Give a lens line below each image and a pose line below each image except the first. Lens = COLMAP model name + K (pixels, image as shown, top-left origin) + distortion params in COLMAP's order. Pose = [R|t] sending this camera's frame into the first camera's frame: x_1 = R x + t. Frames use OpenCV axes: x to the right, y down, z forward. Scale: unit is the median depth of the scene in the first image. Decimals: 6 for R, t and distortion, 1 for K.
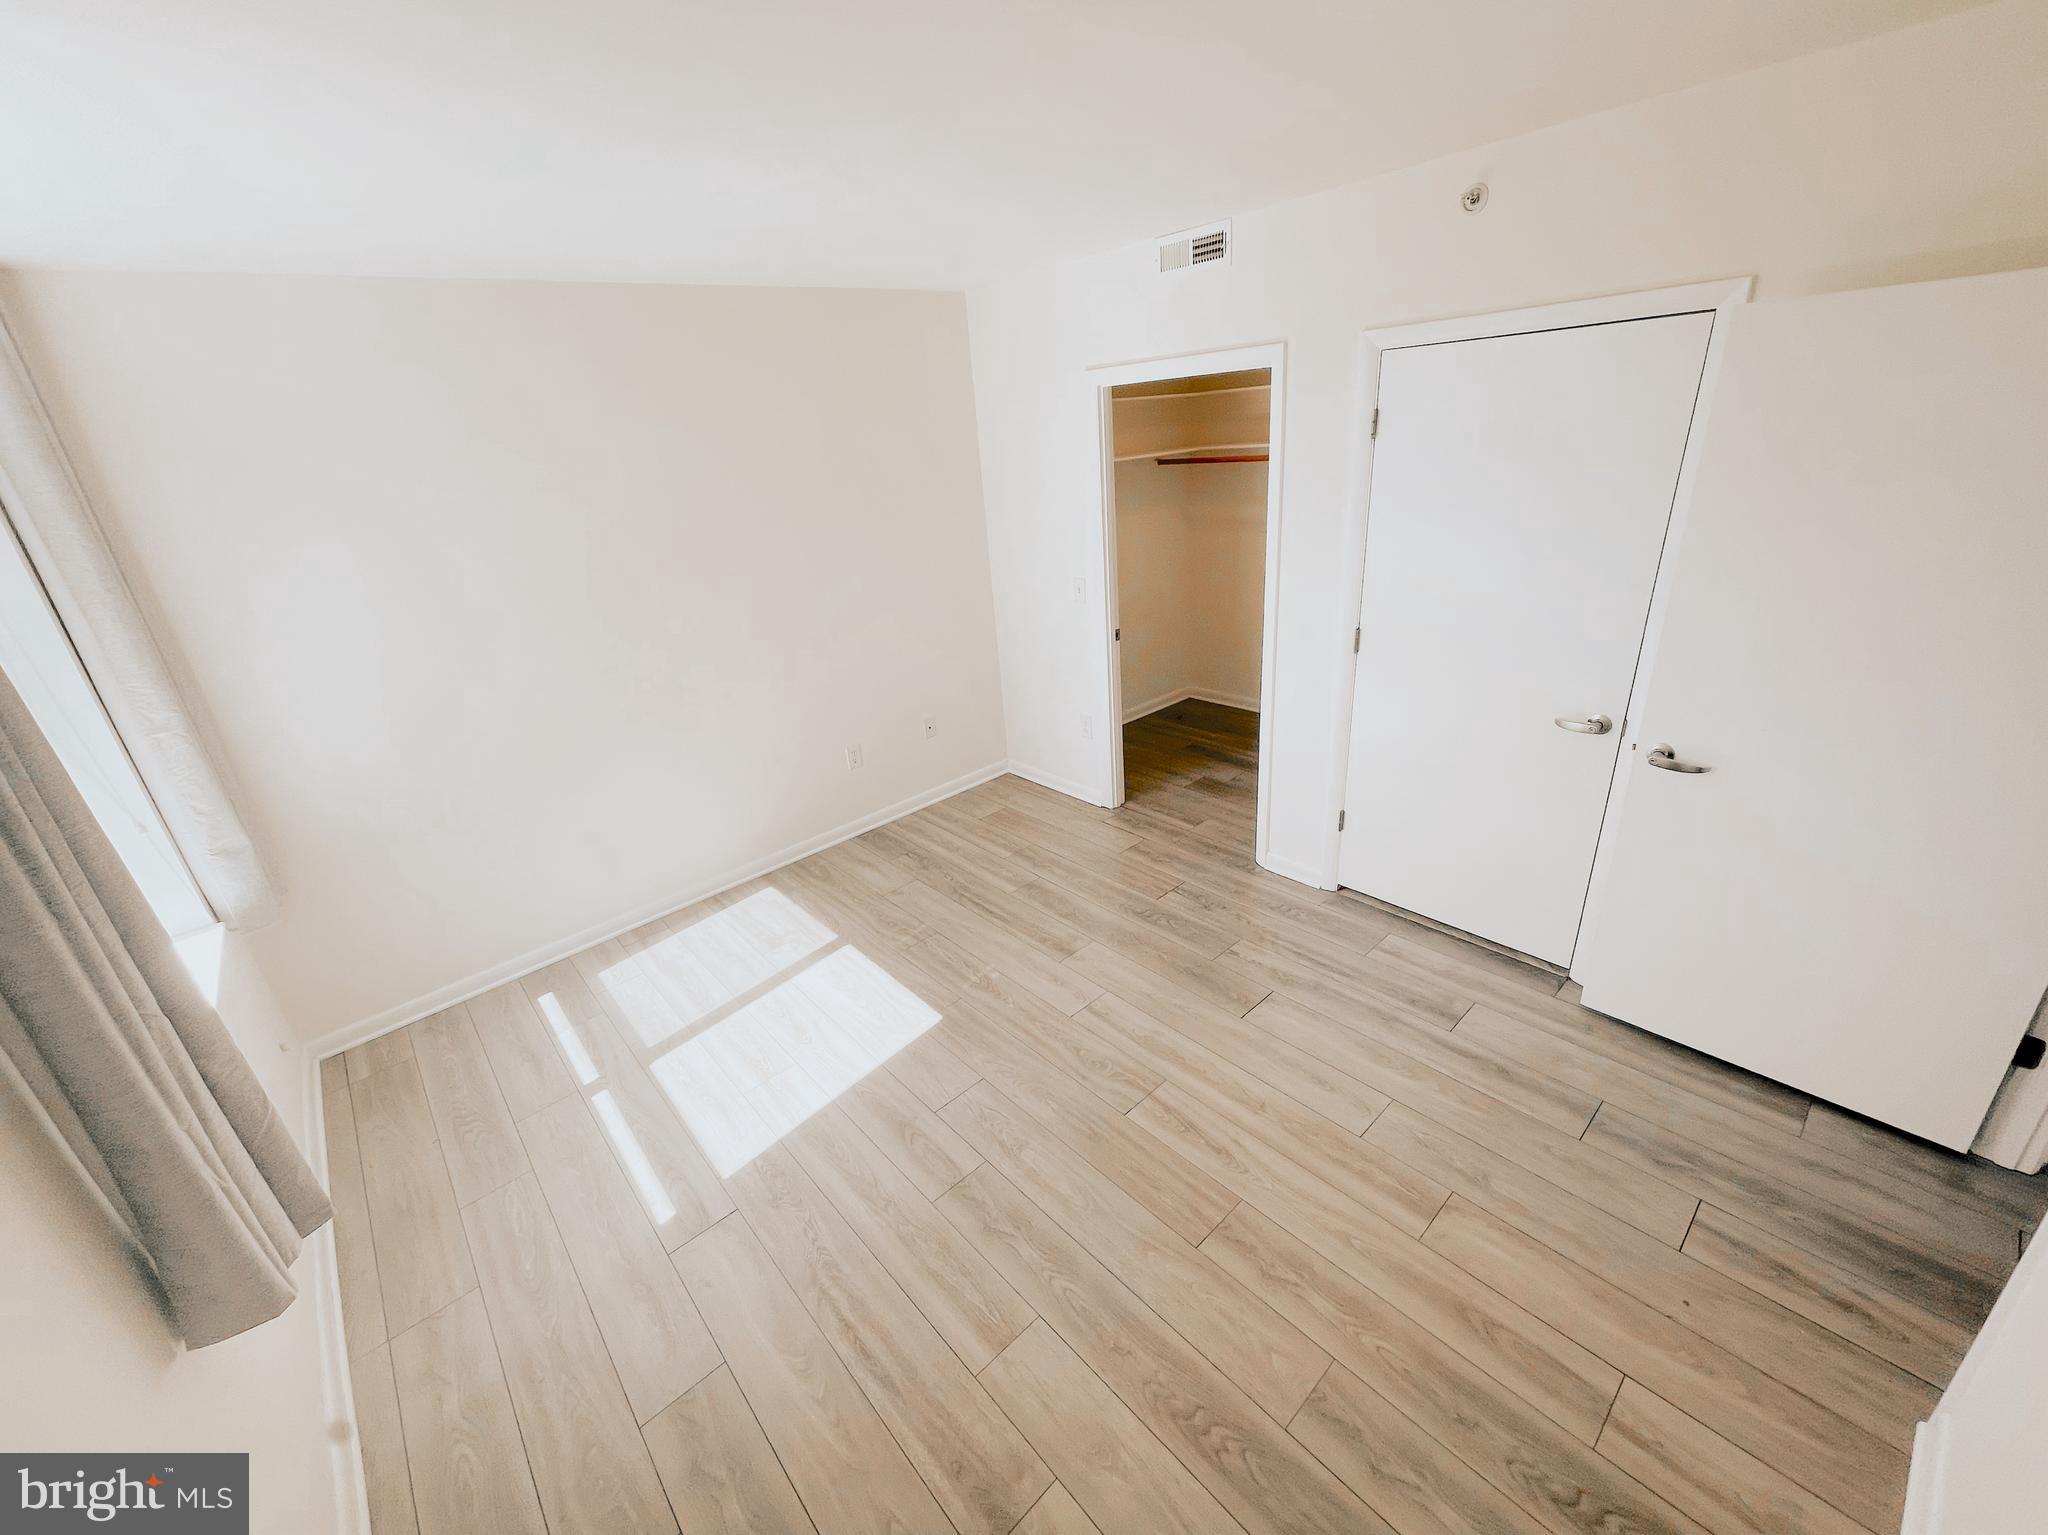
lens RADIAL K [[822.5, 0, 1012.9], [0, 822.5, 763.3], [0, 0, 1]] dist [-0.008434, 0.003150]
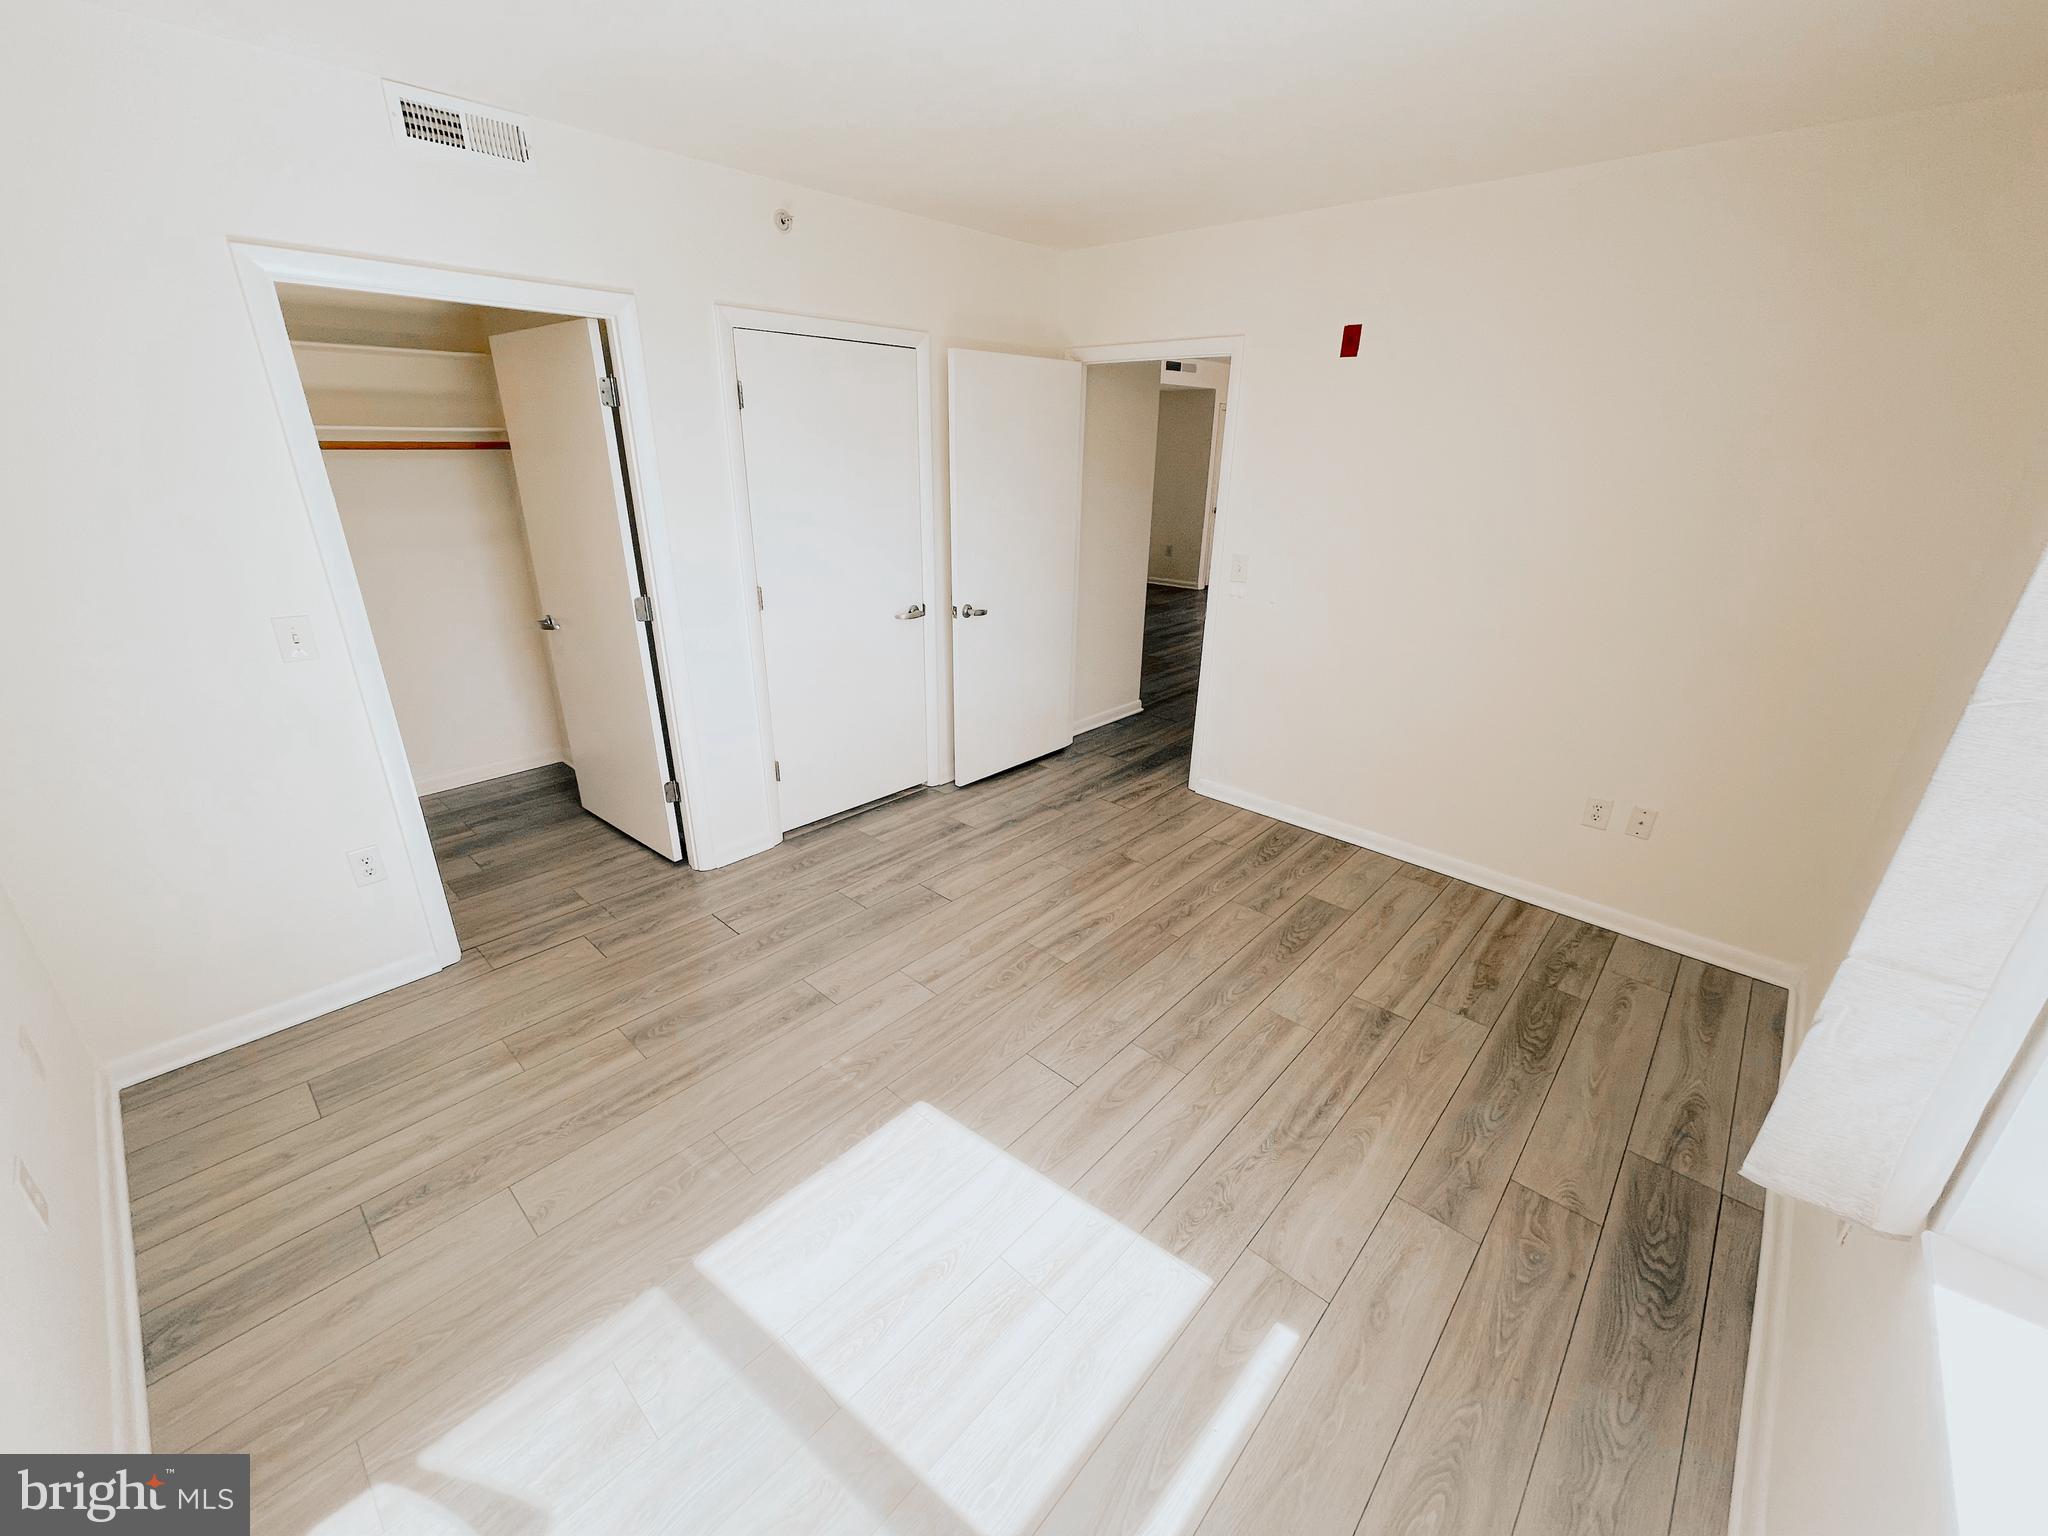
lens RADIAL K [[822.5, 0, 1019.4], [0, 822.5, 764.1], [0, 0, 1]] dist [-0.008434, 0.003150]
pose [[-0.099906, -0.292274, 0.951102, -0.910601], [0.376199, 0.873832, 0.308046, -0.209642], [-0.921137, 0.388579, 0.022652, 0.957924]]
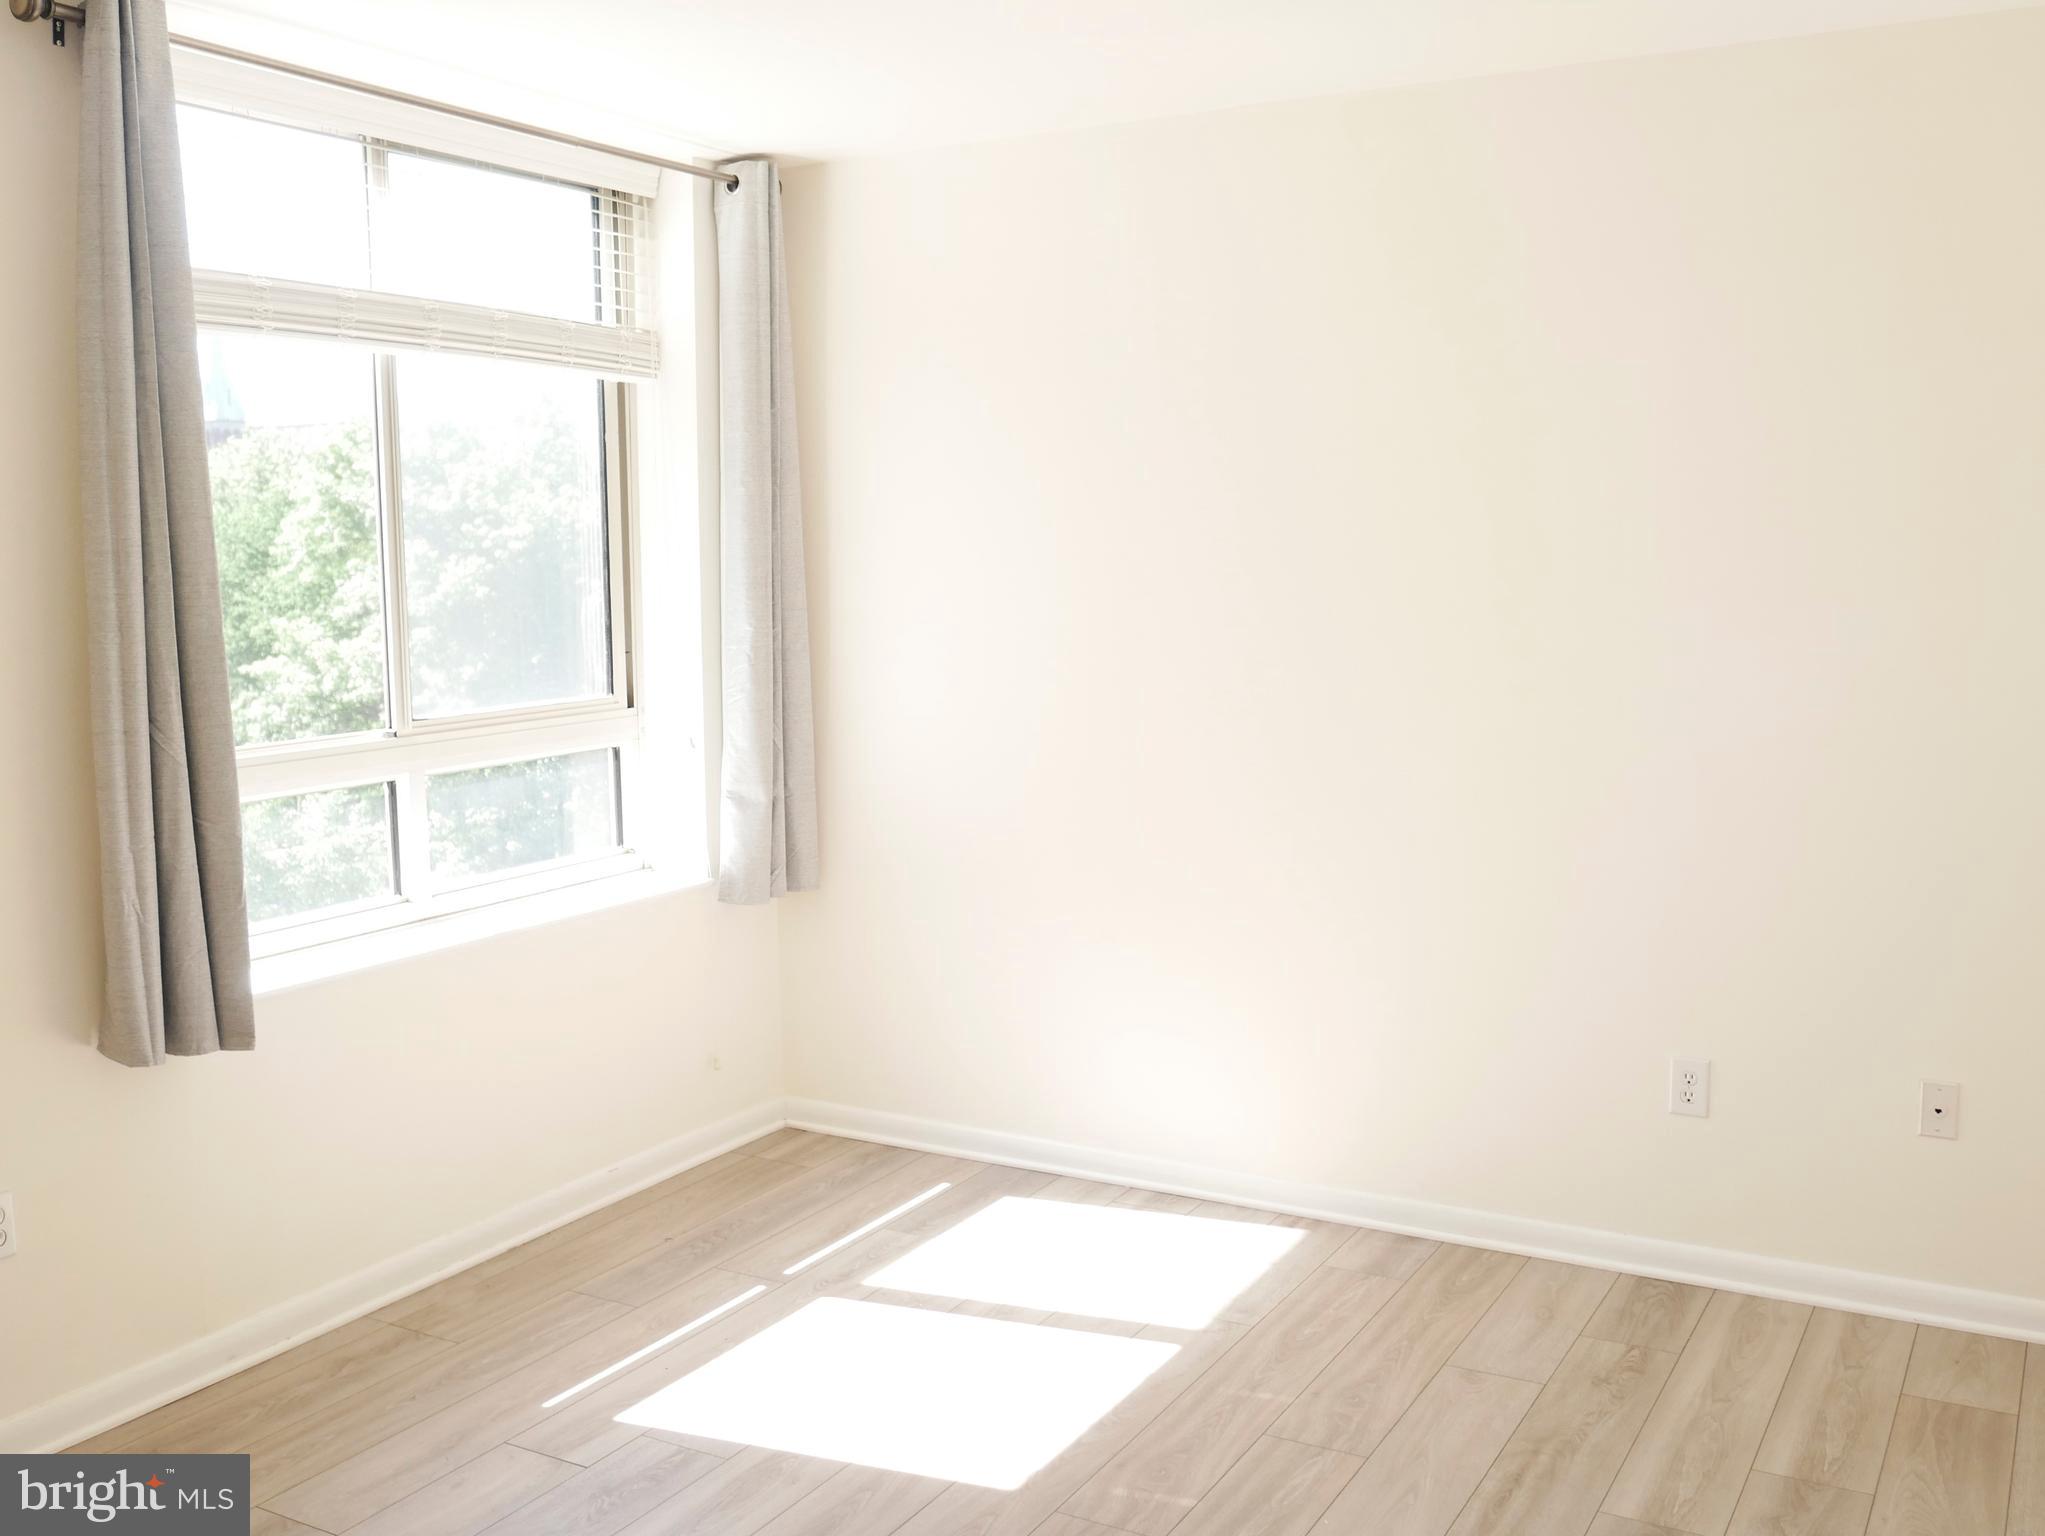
lens RADIAL K [[1933.8, 0, 1022.4], [0, 1933.8, 774.1], [0, 0, 1]] dist [0.003189, 0.000000]
pose [[0.329034, 0.196699, -0.923605, 0.996181], [-0.375762, 0.924570, 0.063040, -0.158898], [0.866337, 0.326313, 0.378127, 0.528874]]
